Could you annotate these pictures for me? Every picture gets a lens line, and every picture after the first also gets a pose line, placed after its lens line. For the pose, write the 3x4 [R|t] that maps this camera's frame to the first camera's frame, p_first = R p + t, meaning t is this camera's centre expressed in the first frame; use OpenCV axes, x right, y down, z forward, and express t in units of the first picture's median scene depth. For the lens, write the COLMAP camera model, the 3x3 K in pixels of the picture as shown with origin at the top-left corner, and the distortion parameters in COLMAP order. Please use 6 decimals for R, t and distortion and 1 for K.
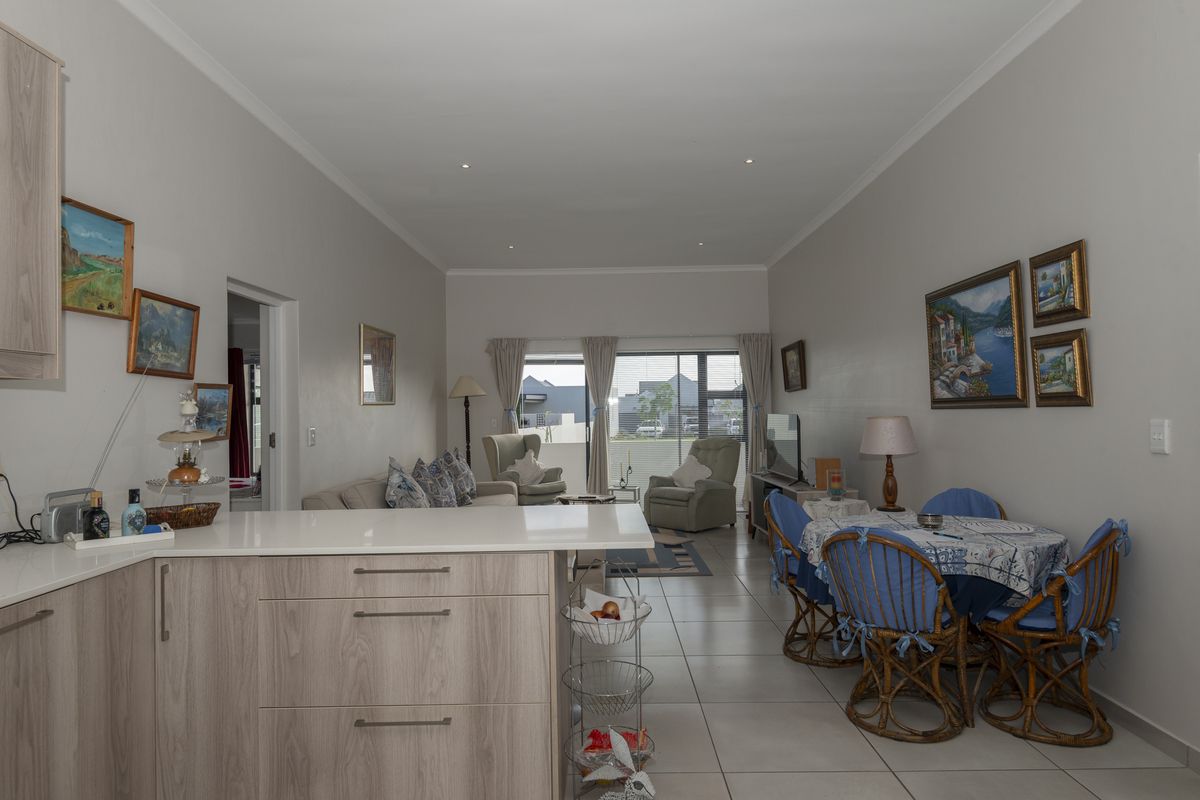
lens RADIAL K [[705.7, 0, 601.9], [0, 705.7, 389.7], [0, 0, 1]] dist [0.005961, -0.010973]
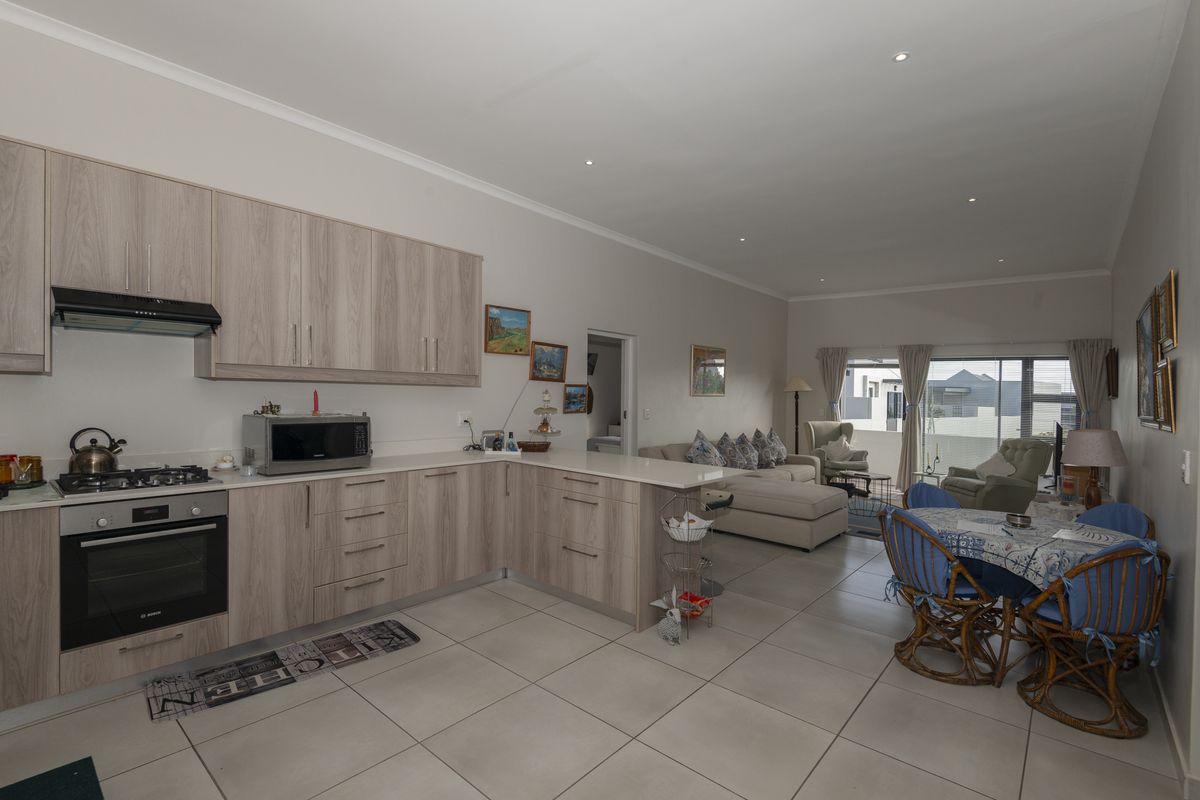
lens RADIAL K [[549.3, 0, 595.6], [0, 549.3, 395.5], [0, 0, 1]] dist [0.003348, -0.006729]
pose [[0.759619, 0.041572, -0.649039, 0.226188], [-0.021082, 0.999004, 0.039314, -0.018082], [0.650027, -0.016180, 0.759739, -0.060268]]
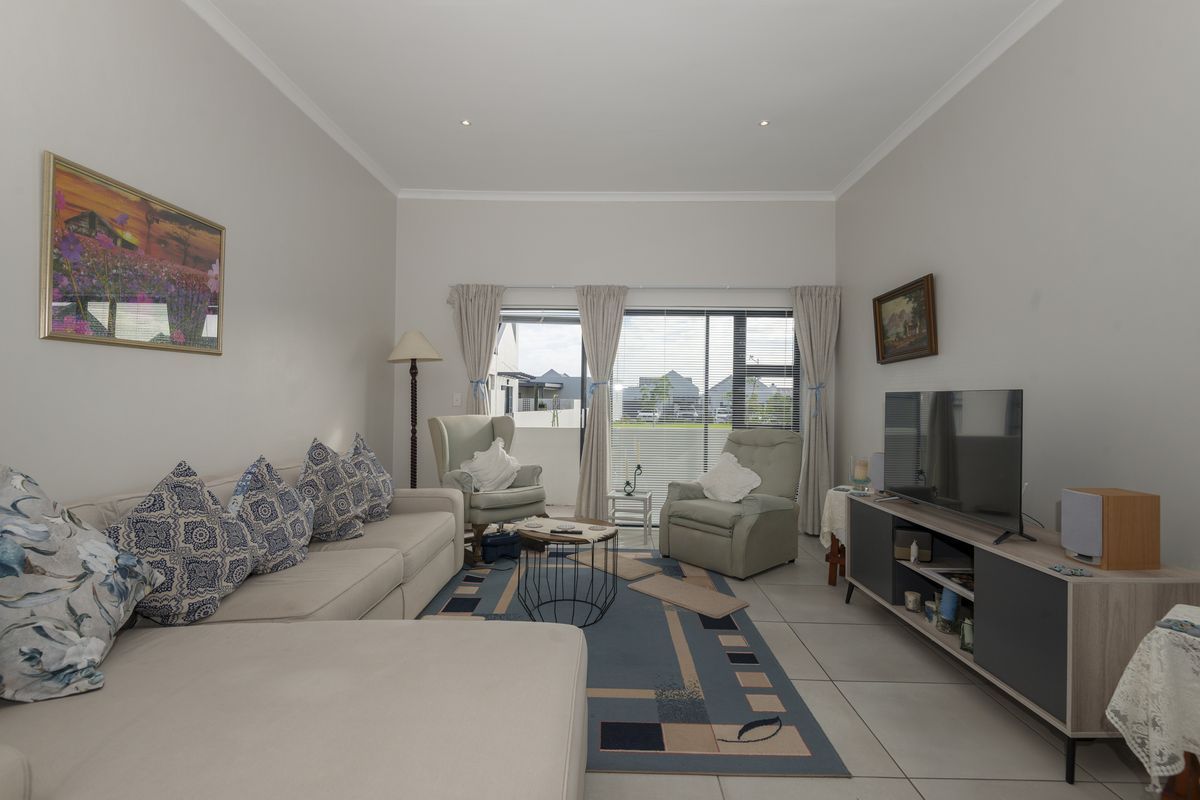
lens RADIAL K [[549.3, 0, 594.4], [0, 549.3, 372.0], [0, 0, 1]] dist [0.003348, -0.006729]
pose [[0.999191, 0.027899, -0.028959, 0.008867], [-0.028479, 0.999397, -0.019844, 0.030390], [0.028388, 0.020653, 0.999384, 0.507067]]
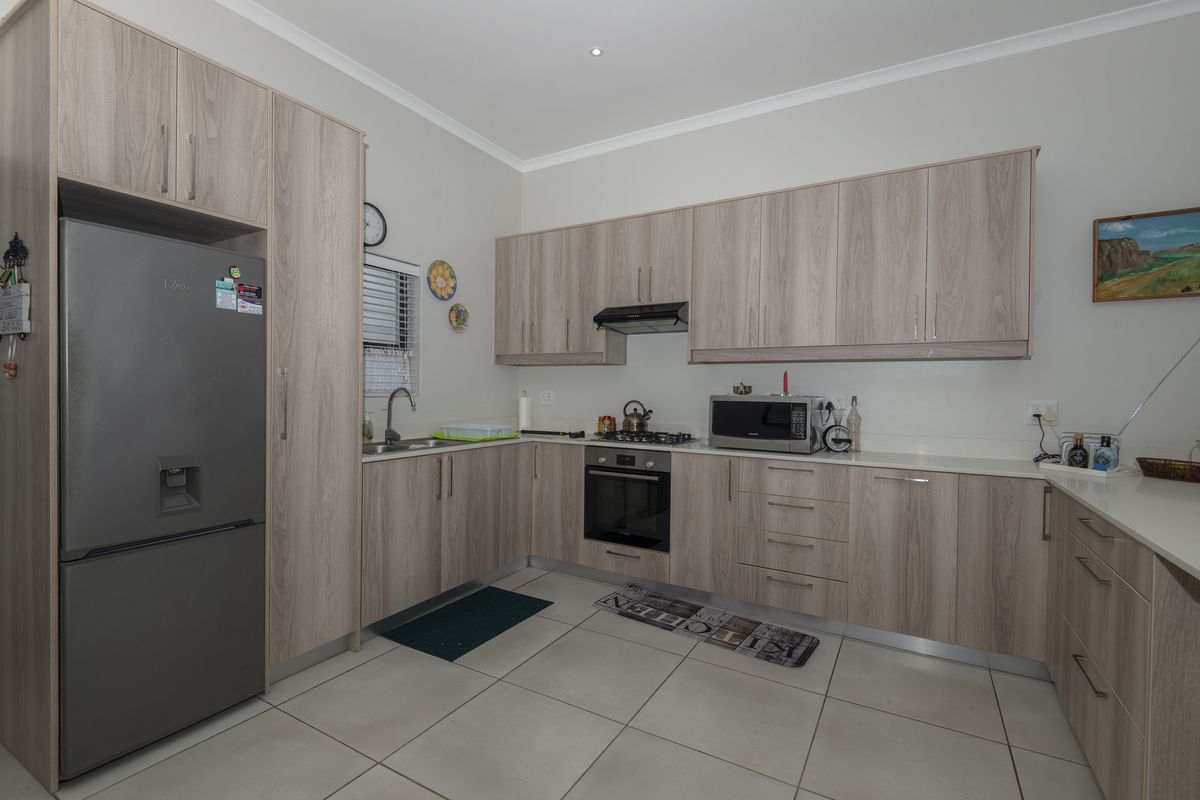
lens RADIAL K [[549.3, 0, 611.6], [0, 549.3, 403.4], [0, 0, 1]] dist [0.003348, -0.006729]
pose [[-0.510842, 0.026720, -0.859259, 0.207800], [0.016949, 0.999636, 0.021009, 0.013795], [0.859508, -0.003831, -0.511108, 0.231148]]
